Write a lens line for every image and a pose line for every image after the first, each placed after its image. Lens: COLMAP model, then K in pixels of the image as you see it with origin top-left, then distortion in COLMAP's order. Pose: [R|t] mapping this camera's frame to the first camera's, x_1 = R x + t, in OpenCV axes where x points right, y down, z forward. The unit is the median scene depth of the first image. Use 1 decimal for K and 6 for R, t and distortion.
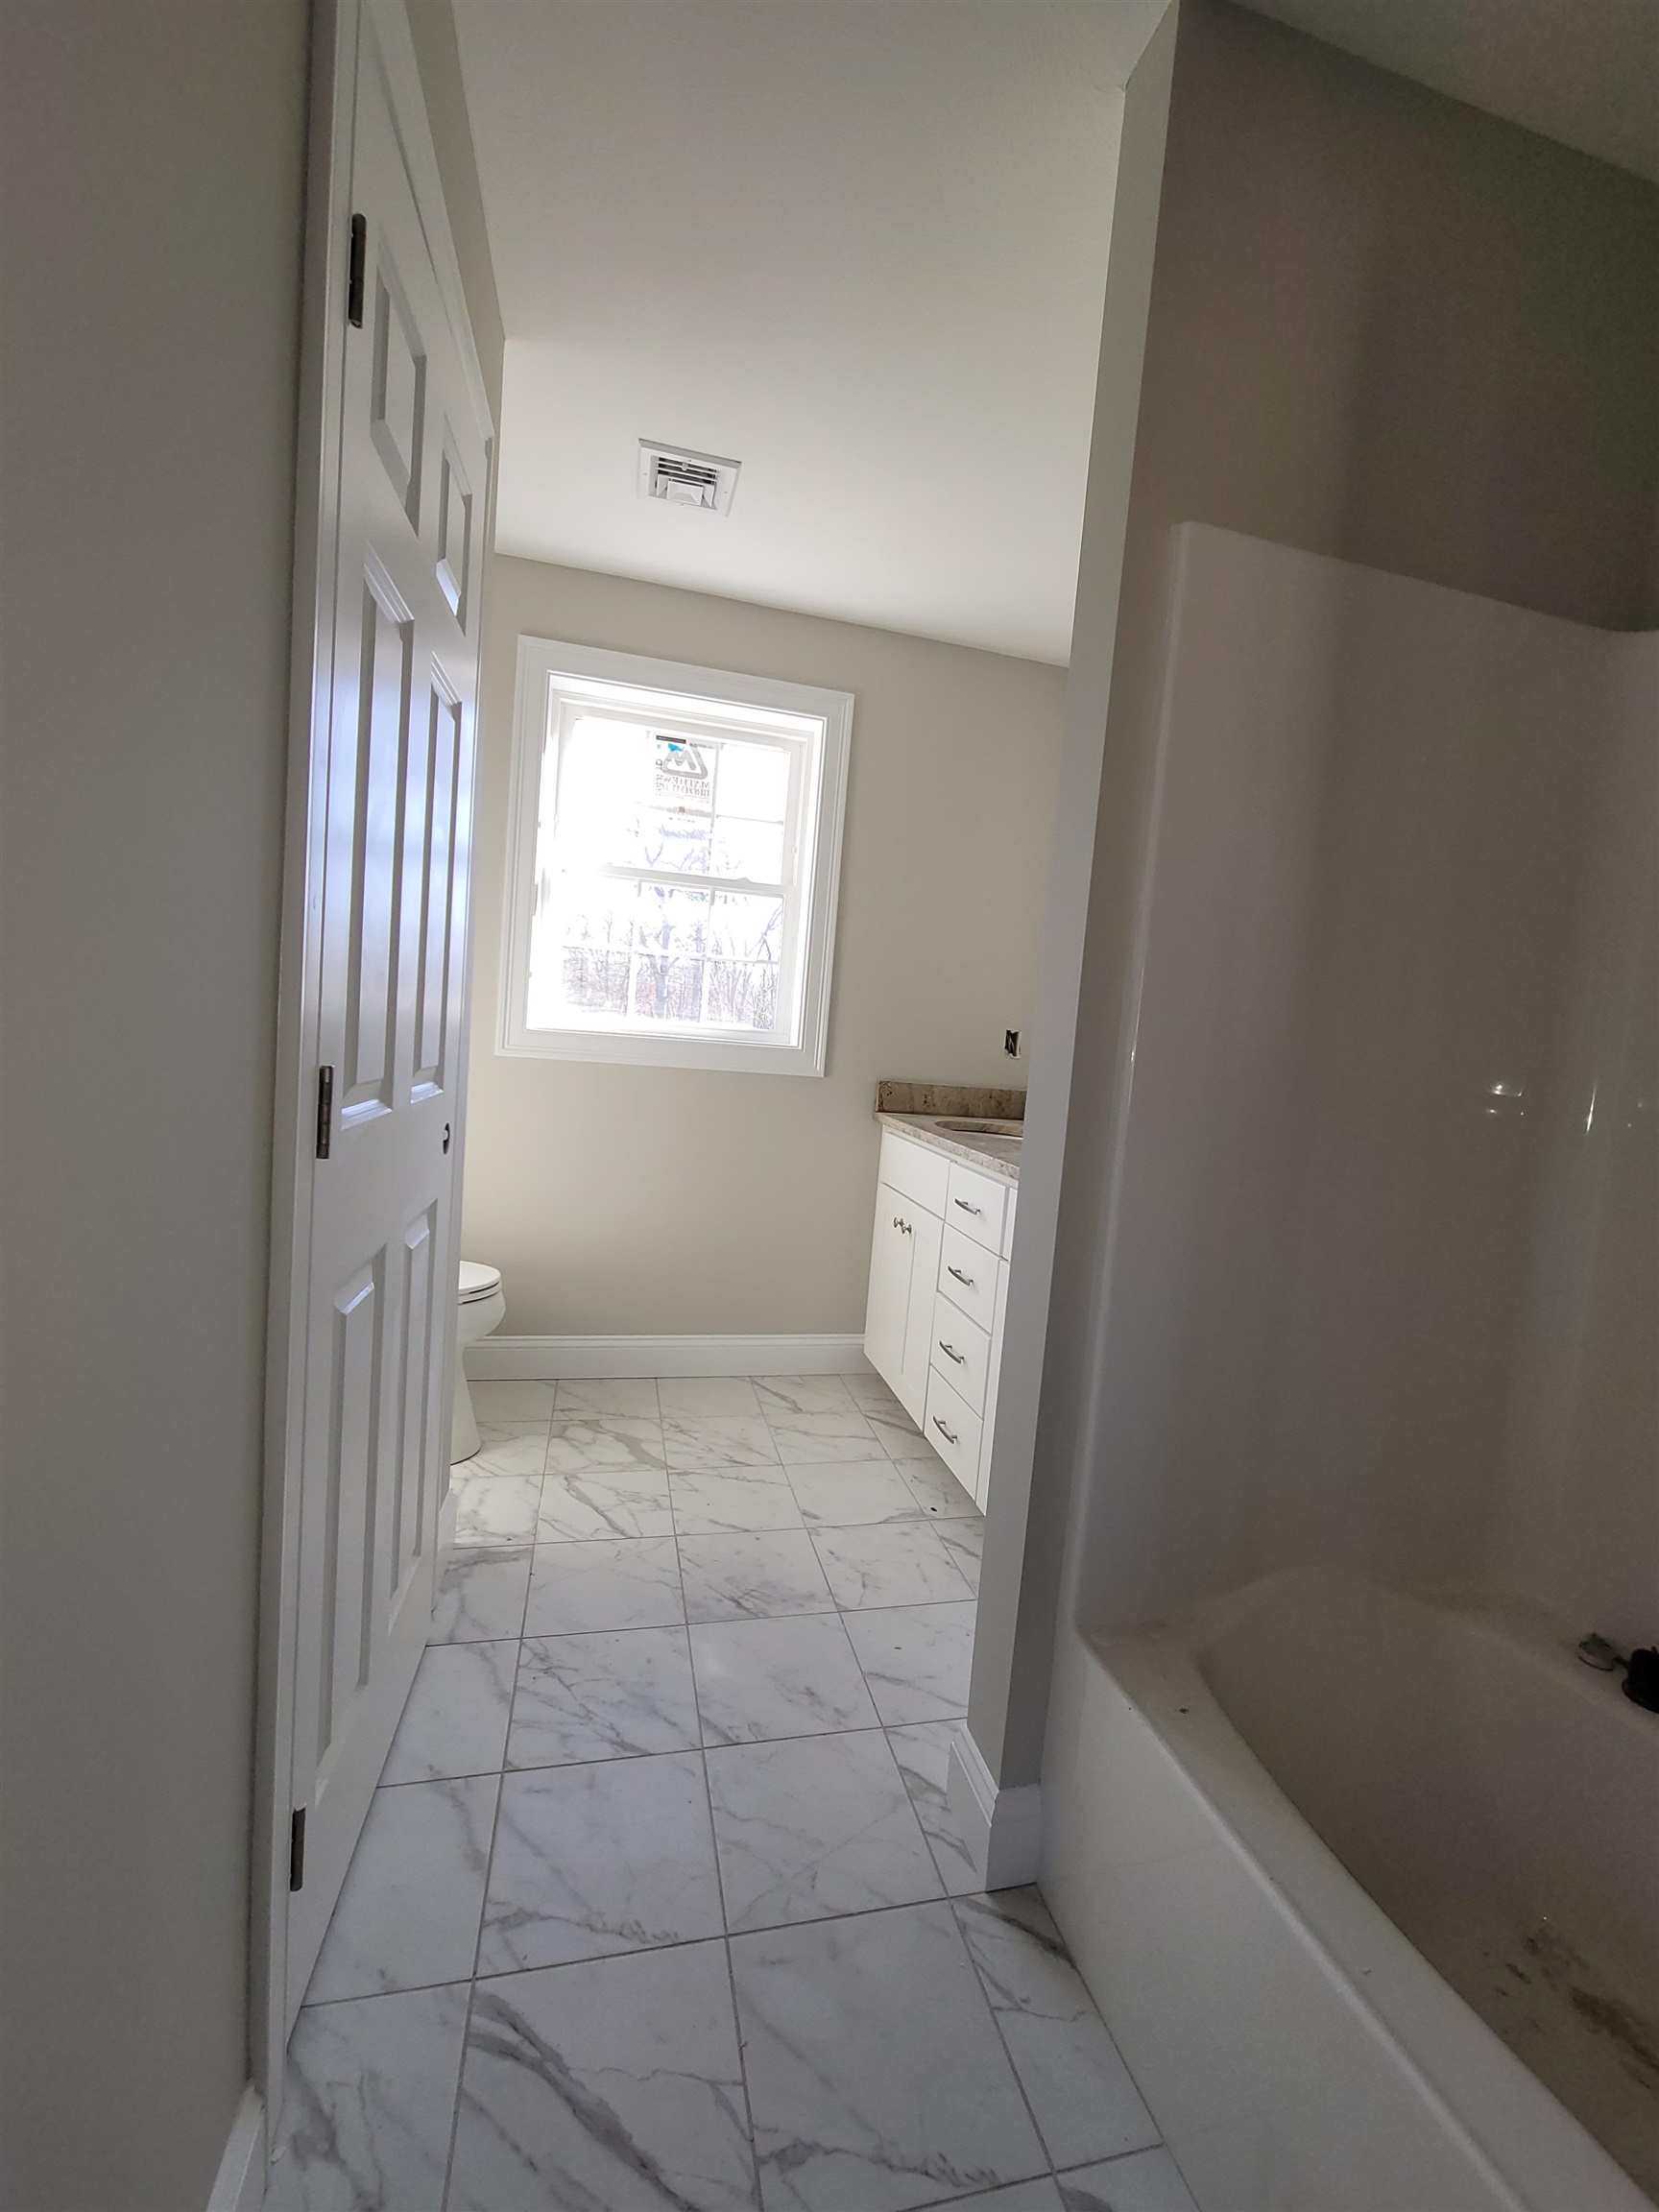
lens RADIAL K [[892.3, 0, 829.5], [0, 892.3, 1106.0], [0, 0, 1]] dist [-0.003842, 0.000202]
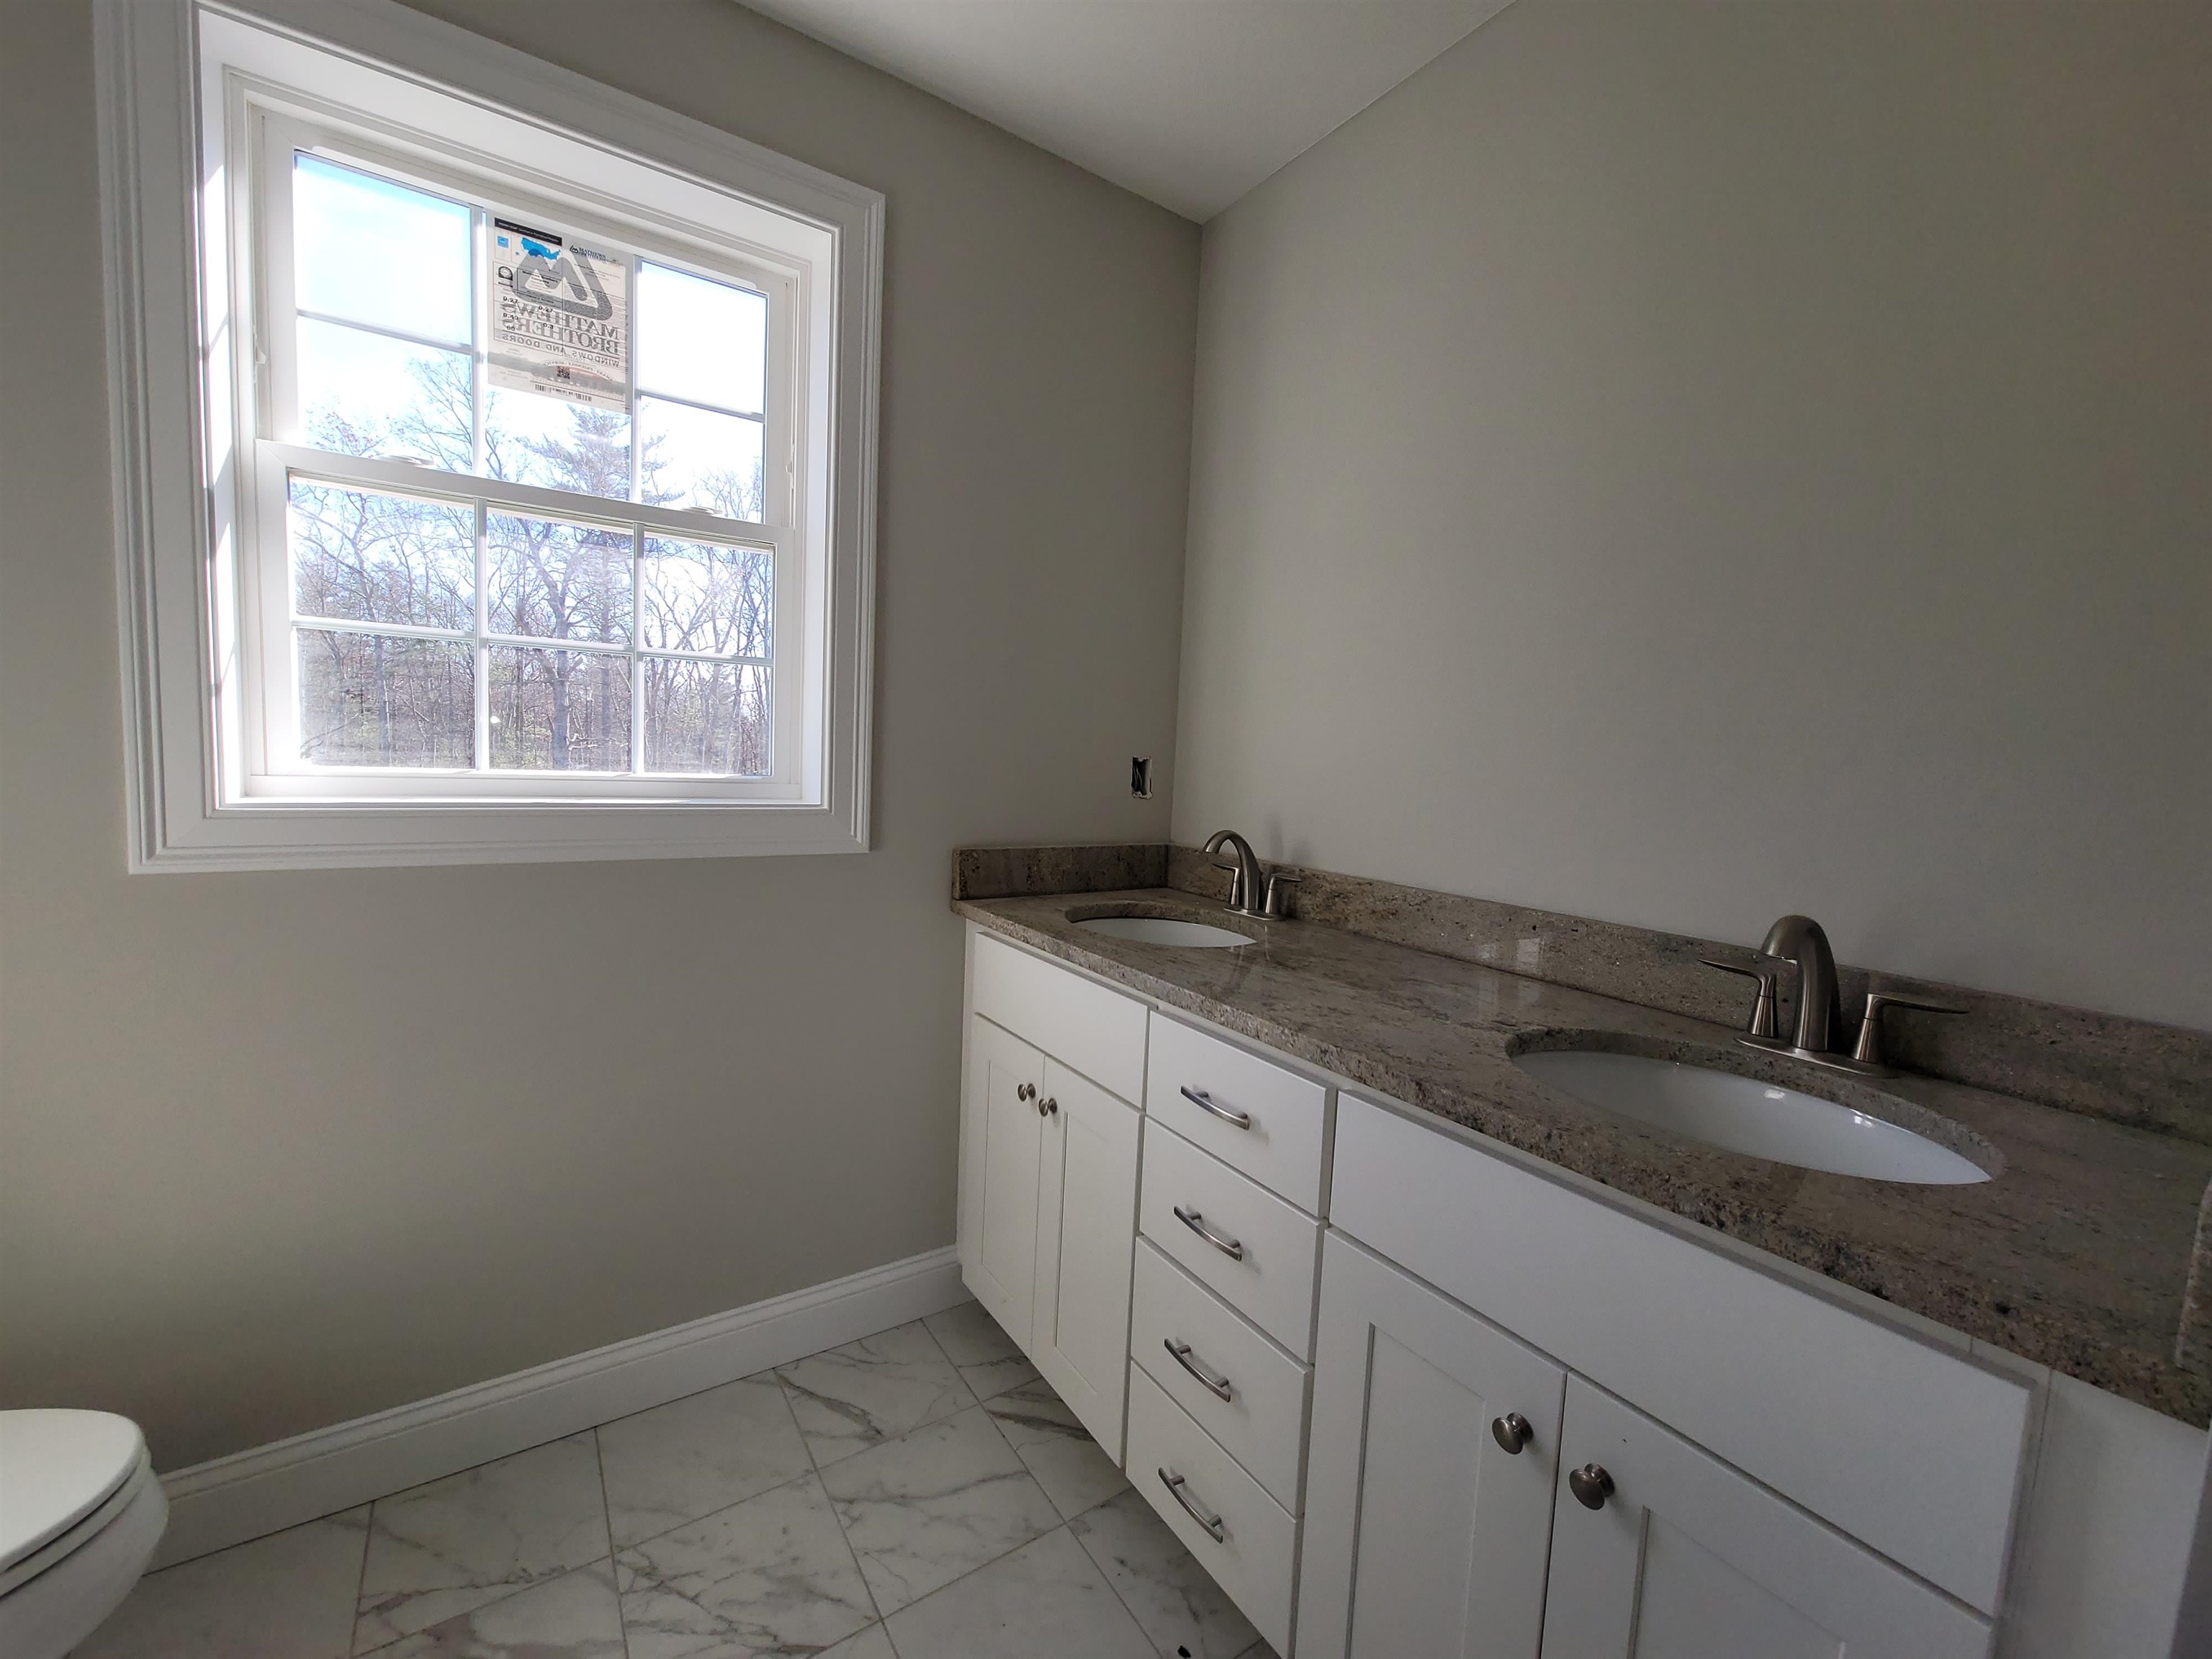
lens RADIAL K [[892.3, 0, 1093.7], [0, 892.3, 828.7], [0, 0, 1]] dist [-0.003842, 0.000202]
pose [[0.939563, -0.069581, 0.335231, -0.065655], [0.061626, 0.997509, 0.034324, -0.060701], [-0.336784, -0.011591, 0.941511, 0.393243]]
